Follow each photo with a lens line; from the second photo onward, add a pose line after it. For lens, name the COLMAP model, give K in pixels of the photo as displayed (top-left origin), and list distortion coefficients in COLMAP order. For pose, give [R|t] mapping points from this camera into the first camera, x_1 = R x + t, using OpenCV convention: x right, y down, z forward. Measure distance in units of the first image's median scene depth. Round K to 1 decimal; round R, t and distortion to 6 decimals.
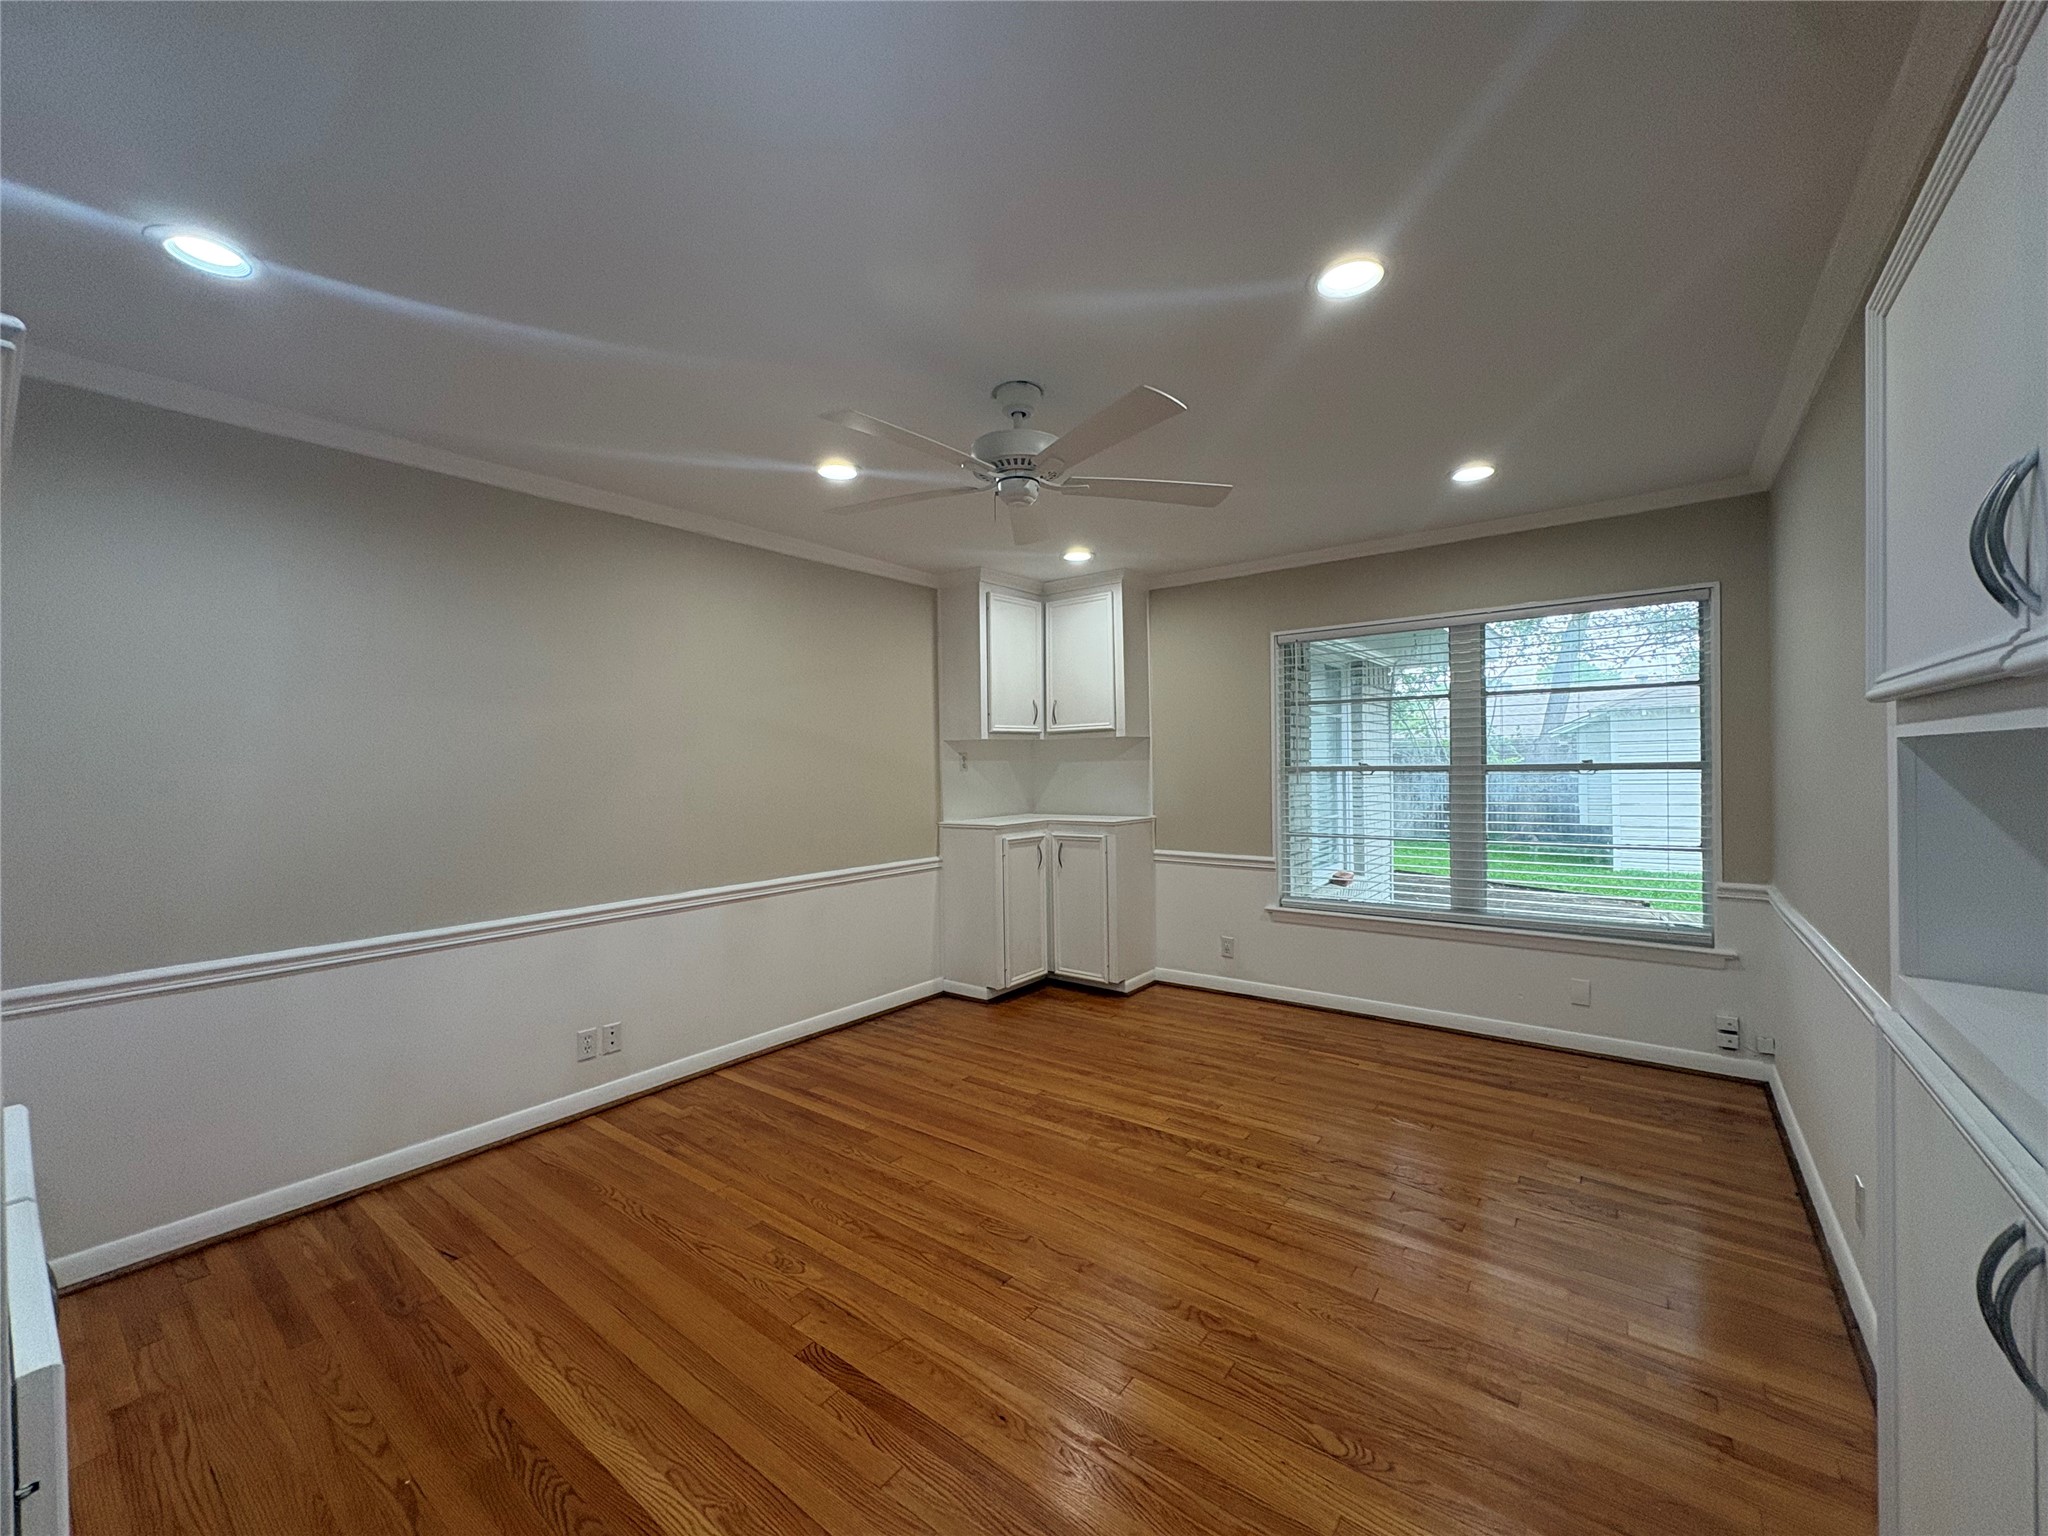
lens RADIAL K [[812.1, 0, 1022.1], [0, 812.1, 770.1], [0, 0, 1]] dist [-0.000563, 0.000413]
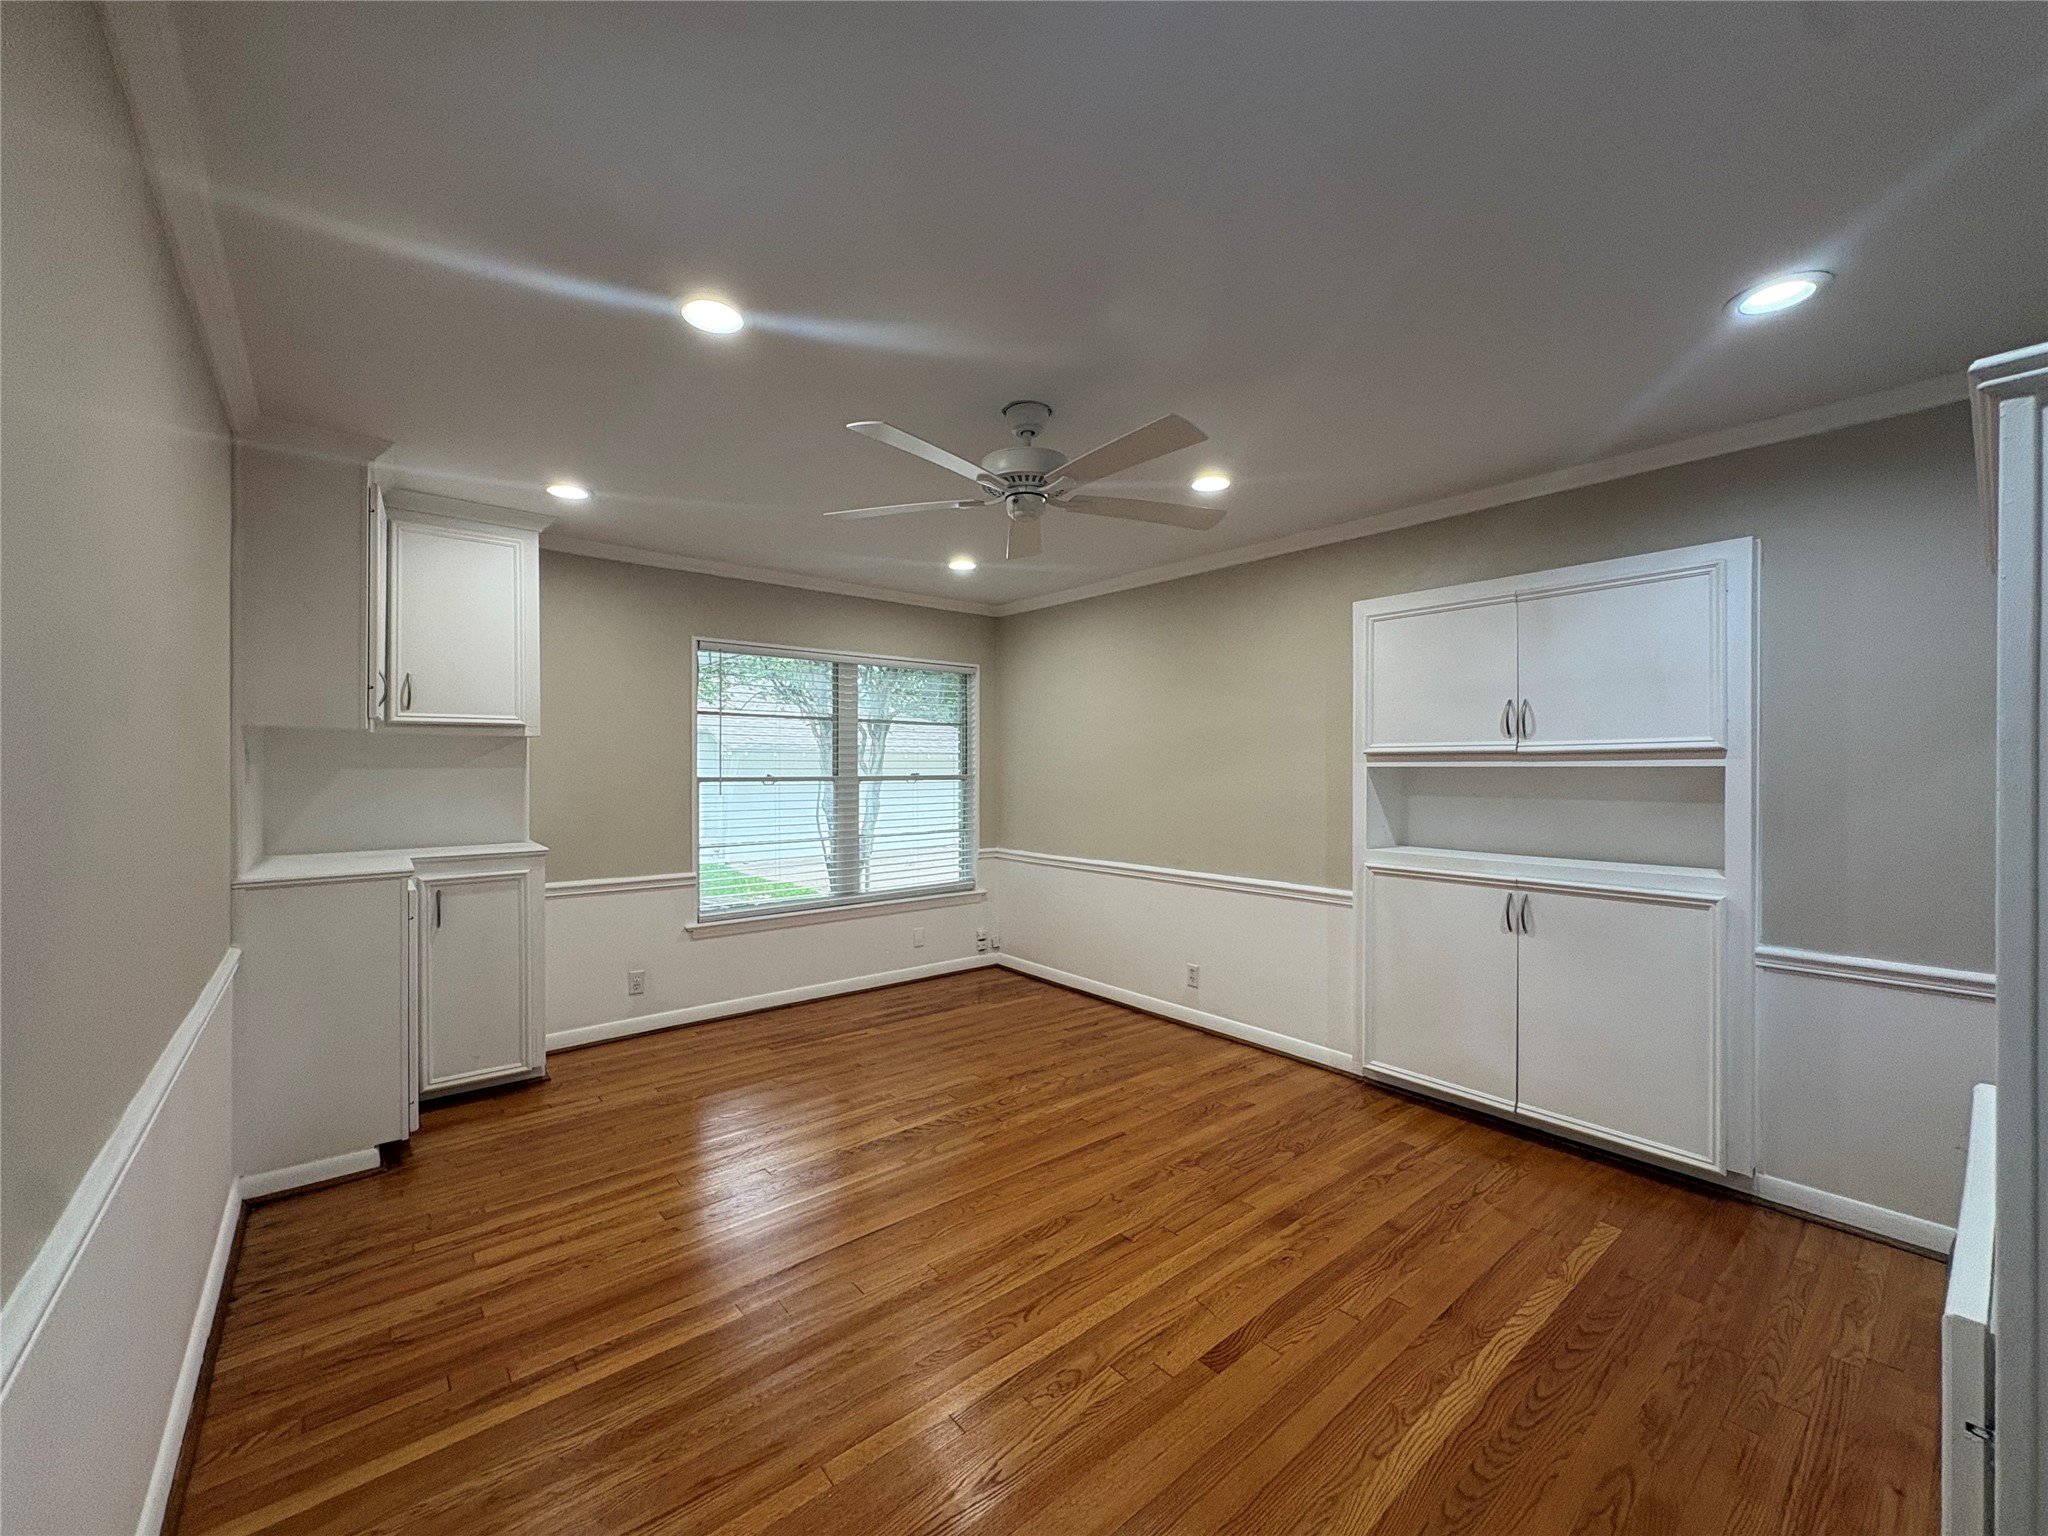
lens RADIAL K [[812.1, 0, 1022.1], [0, 812.1, 770.1], [0, 0, 1]] dist [-0.000563, 0.000413]
pose [[0.219616, 0.012738, 0.975503, -0.653435], [0.001999, 0.999907, -0.013507, 0.001701], [-0.975584, 0.004917, 0.219570, 0.508625]]
